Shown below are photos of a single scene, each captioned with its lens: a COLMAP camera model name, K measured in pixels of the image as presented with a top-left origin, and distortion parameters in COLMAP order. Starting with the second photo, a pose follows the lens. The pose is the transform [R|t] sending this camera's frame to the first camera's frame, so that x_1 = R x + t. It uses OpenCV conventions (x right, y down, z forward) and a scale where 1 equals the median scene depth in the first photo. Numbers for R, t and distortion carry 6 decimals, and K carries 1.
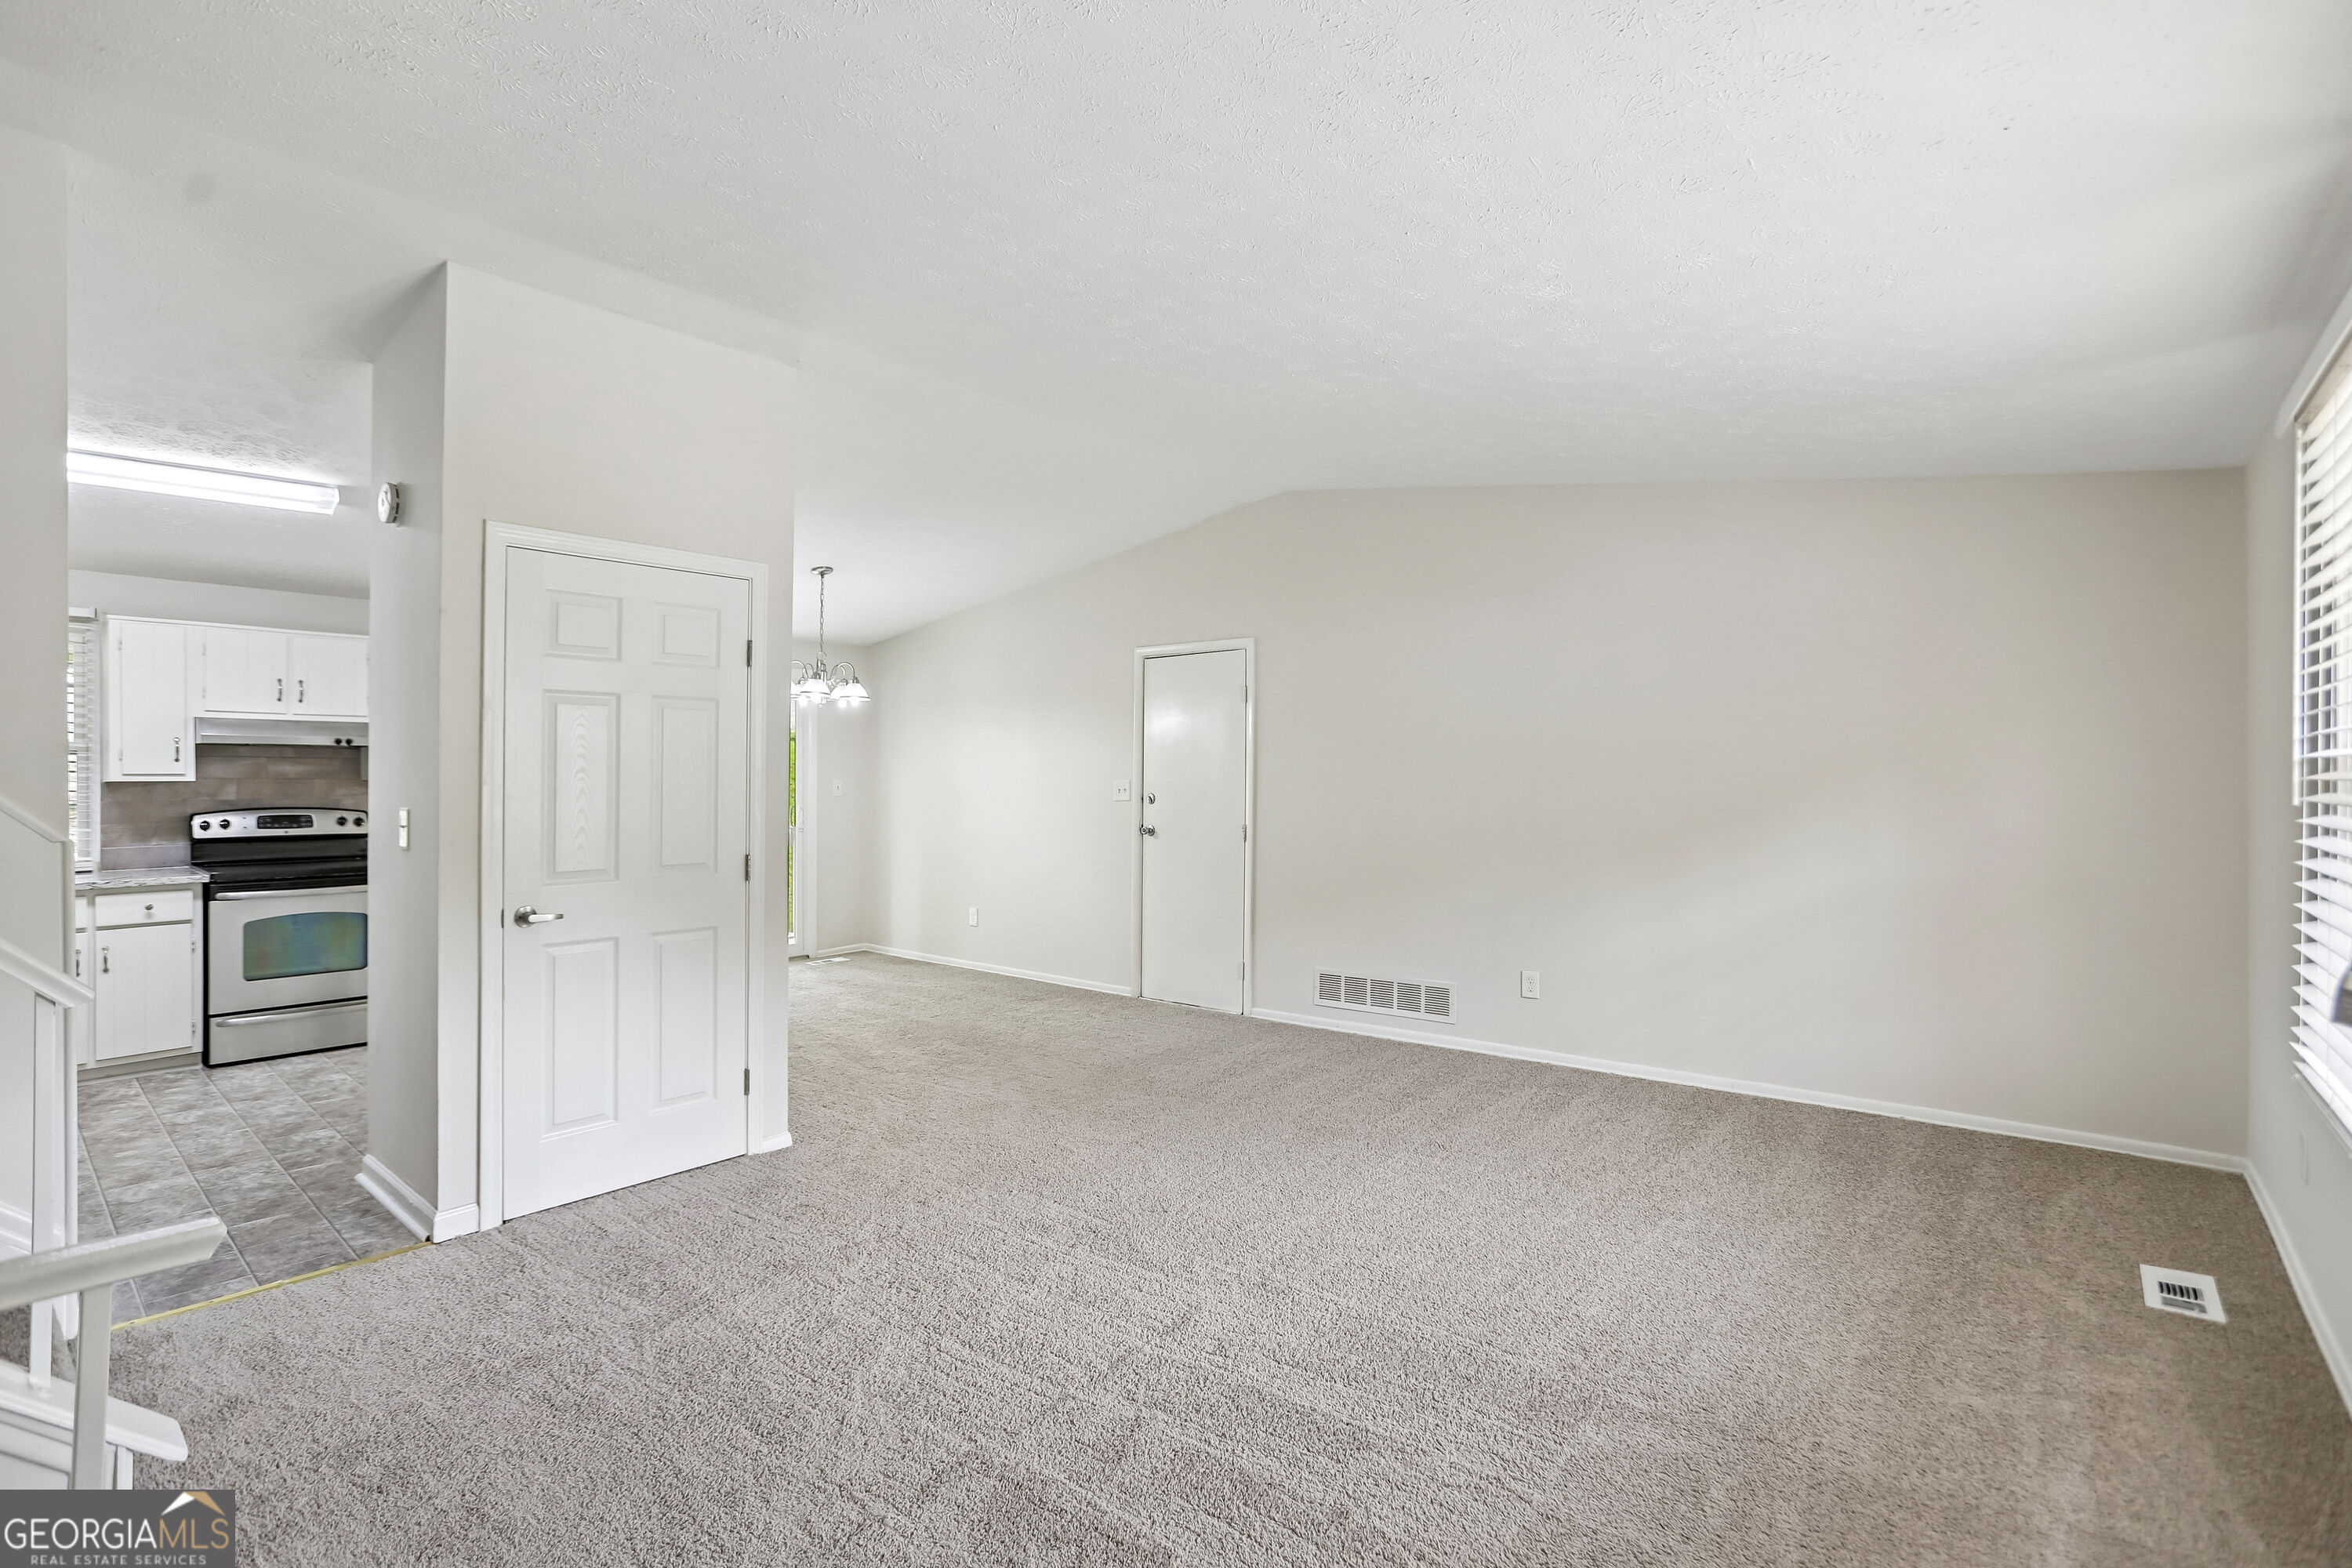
lens RADIAL K [[1109.9, 0, 1174.2], [0, 1109.9, 763.7], [0, 0, 1]] dist [-0.054510, 0.018526]
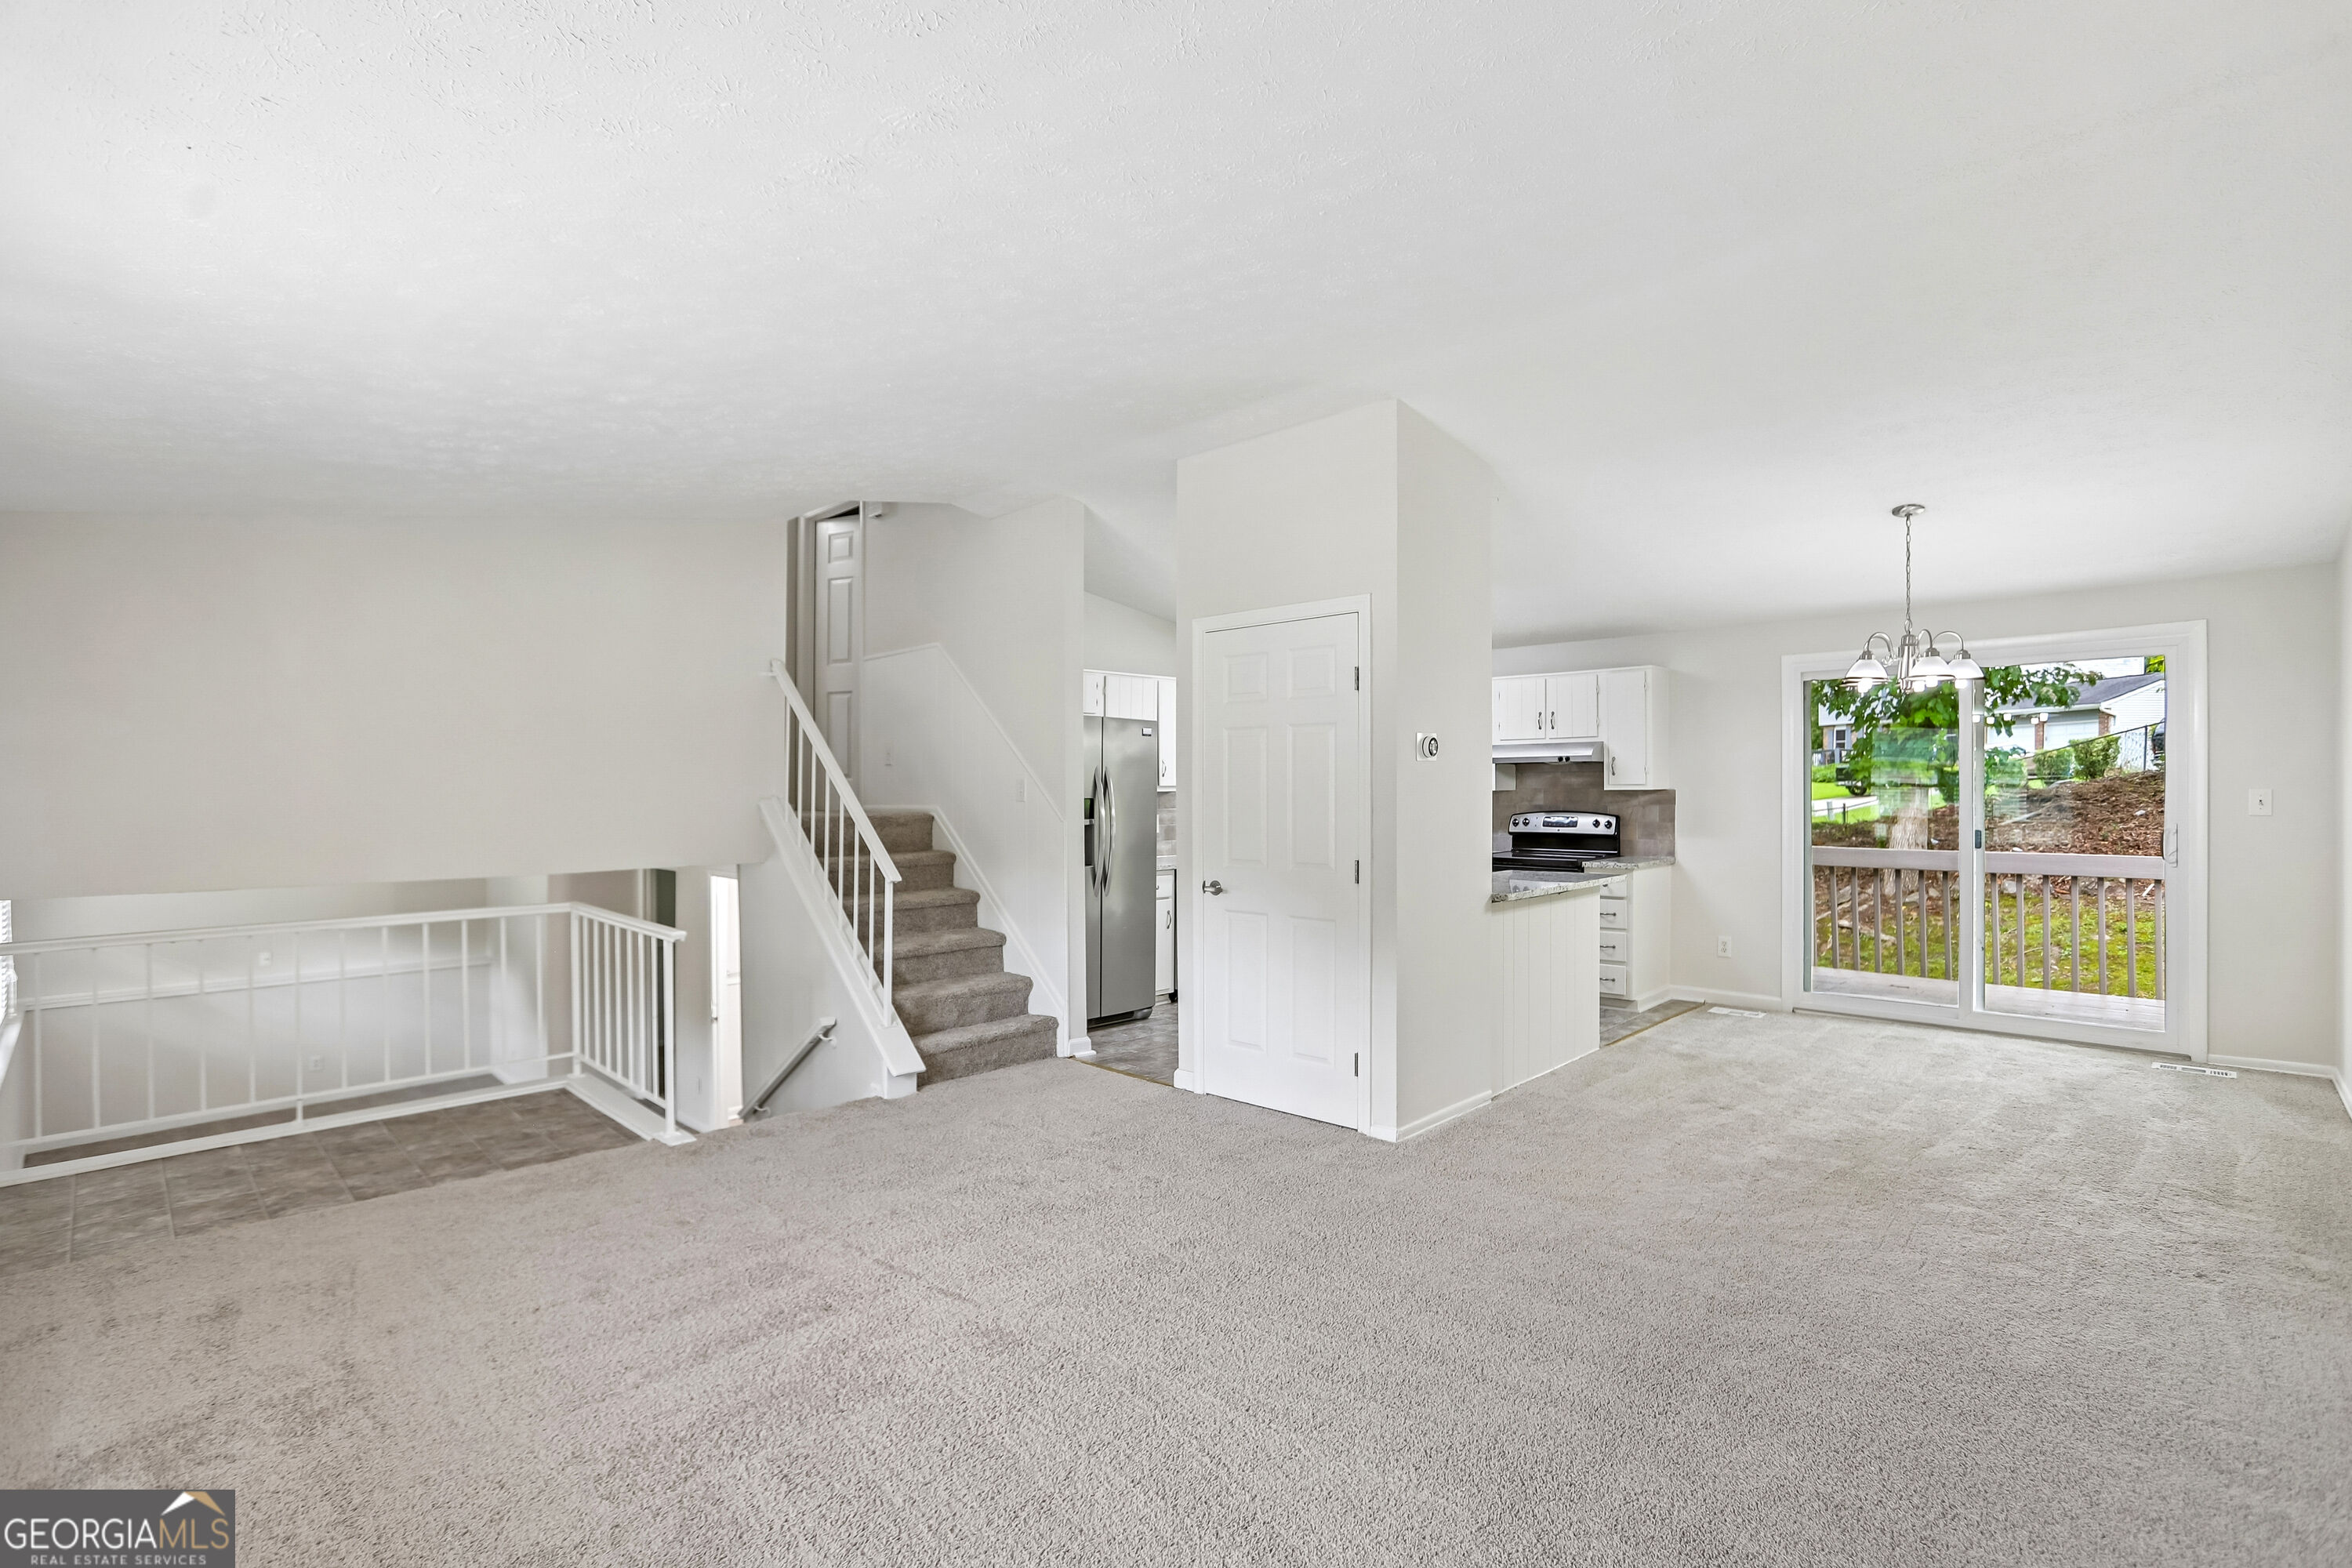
lens RADIAL K [[1109.9, 0, 1184.5], [0, 1109.9, 802.1], [0, 0, 1]] dist [-0.054510, 0.018526]
pose [[-0.032177, 0.013928, -0.999385, 0.527075], [0.015529, 0.999789, 0.013434, 0.005704], [0.999362, -0.015087, -0.032386, 0.629962]]
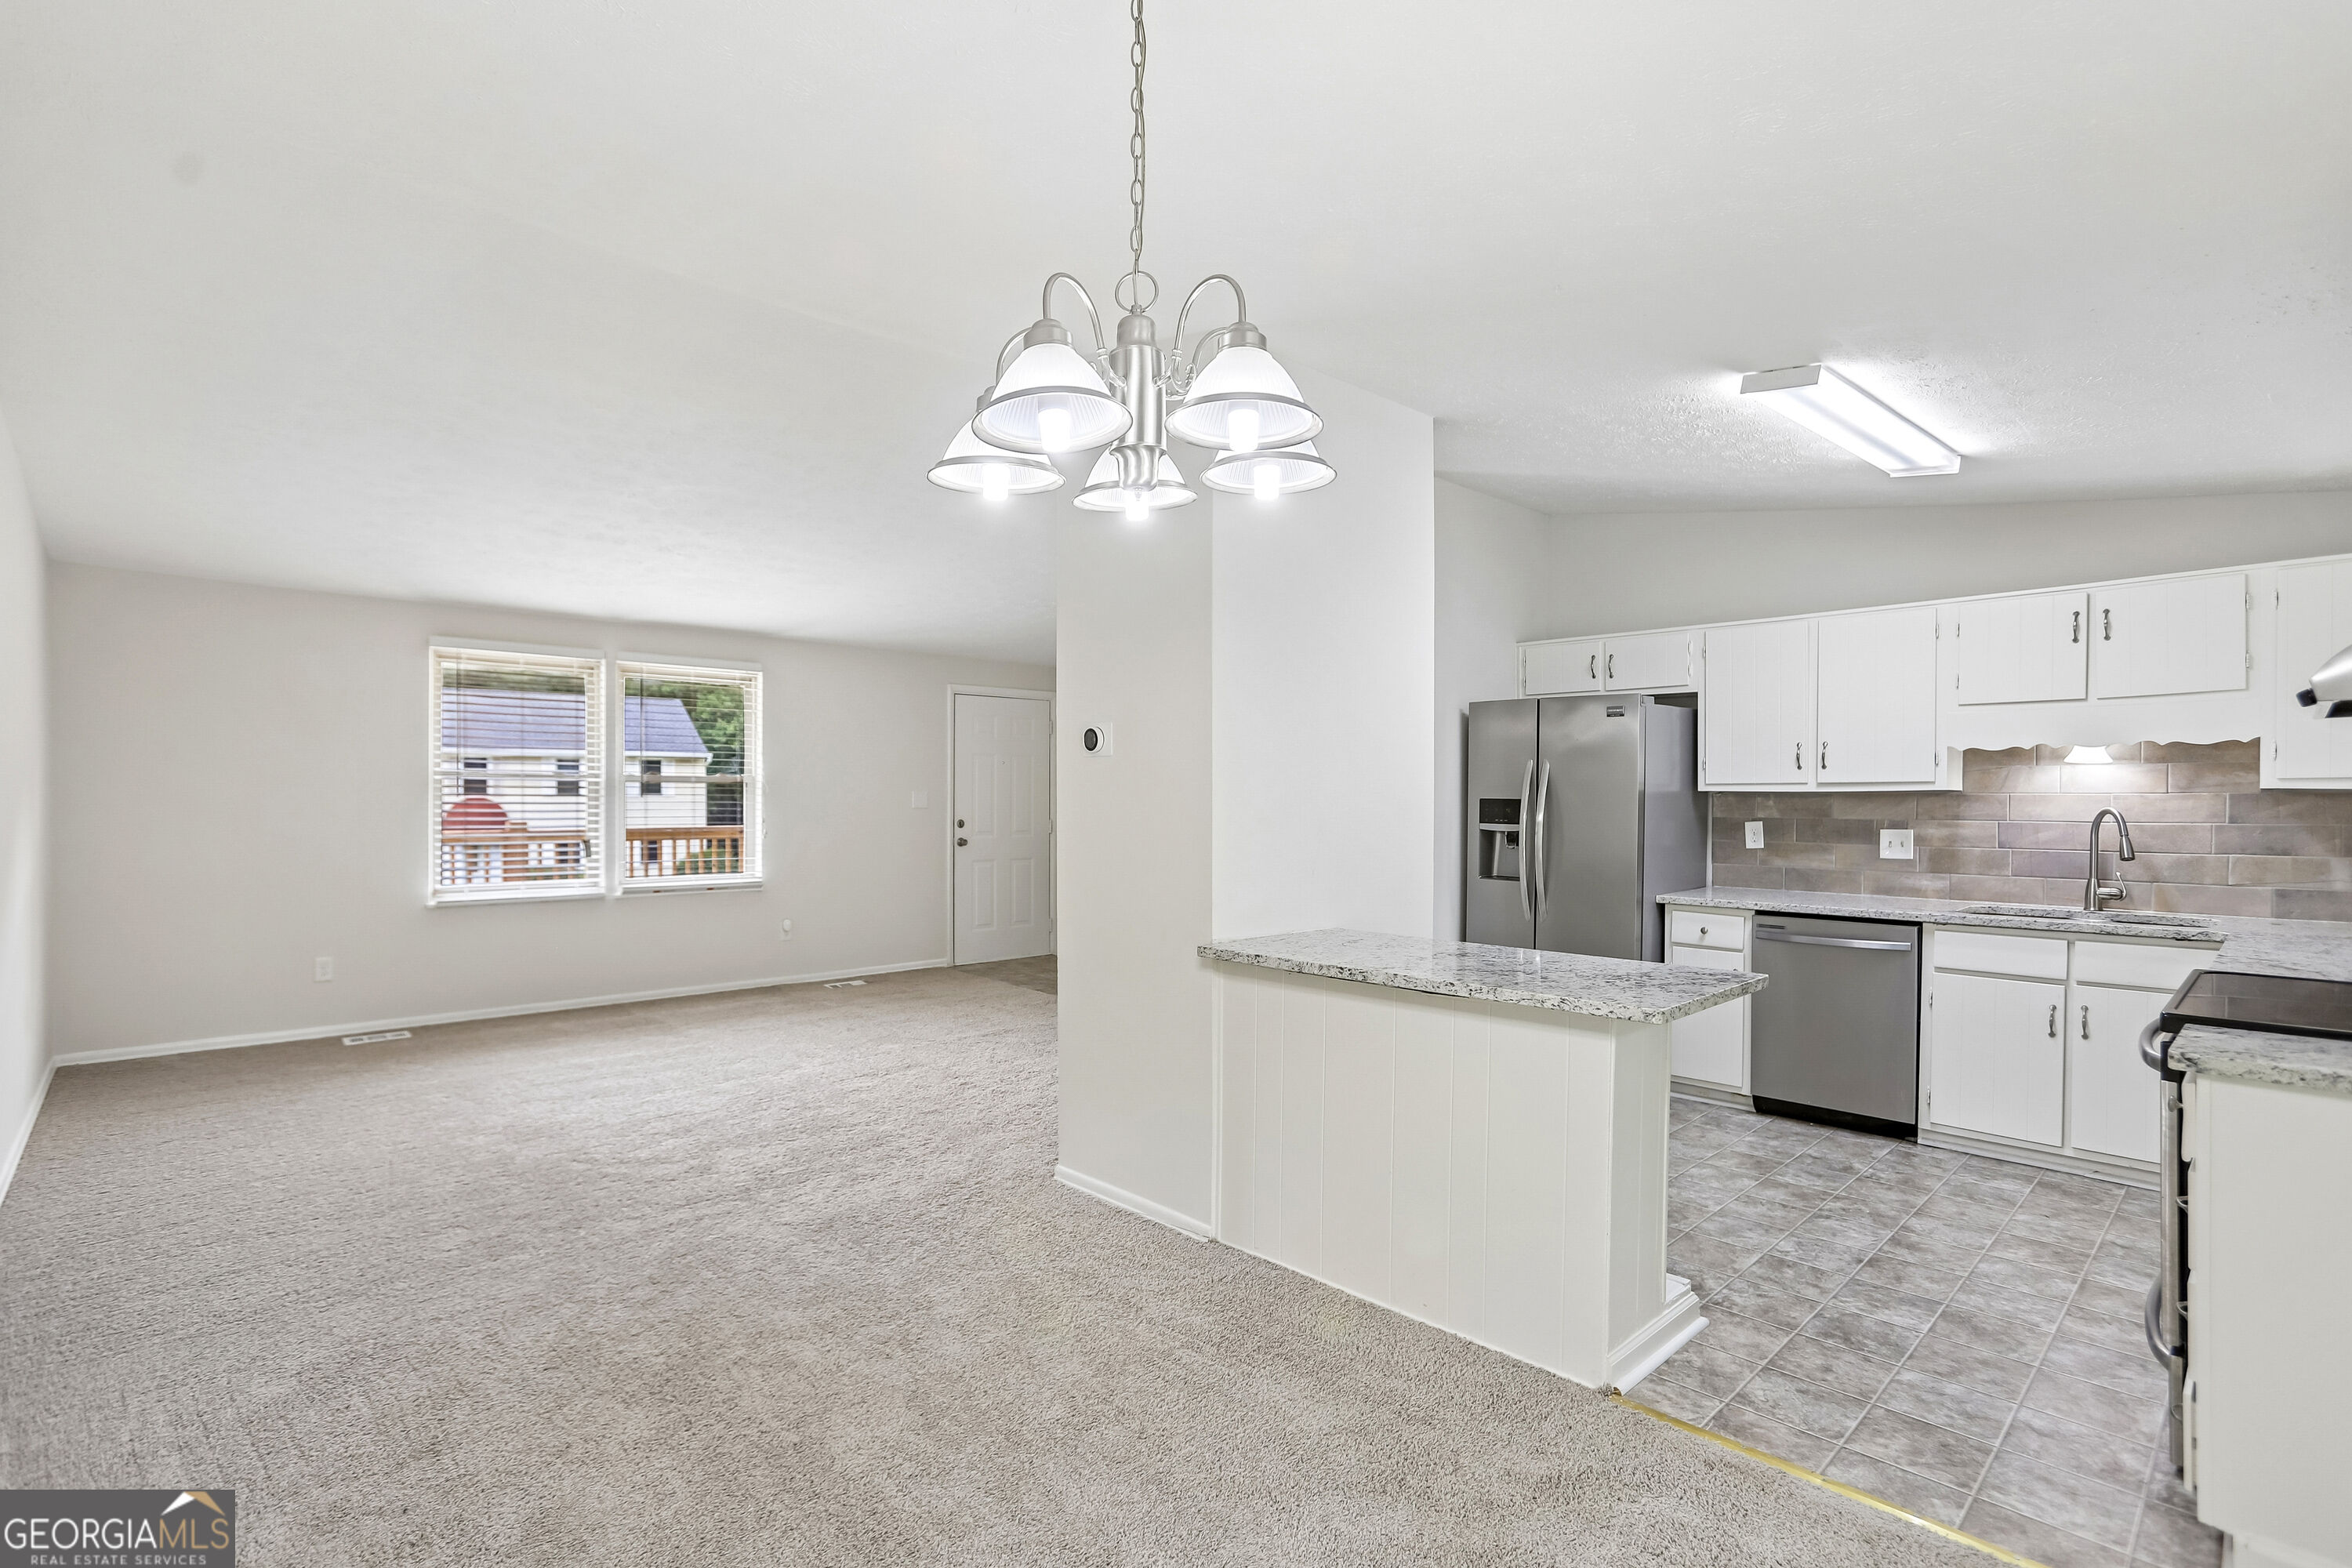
lens RADIAL K [[1109.9, 0, 1185.9], [0, 1109.9, 802.4], [0, 0, 1]] dist [-0.054510, 0.018526]
pose [[-0.996007, 0.007479, 0.088960, -0.416500], [0.008153, 0.999941, 0.007211, 0.008723], [-0.088901, 0.007907, -0.996009, 1.469892]]
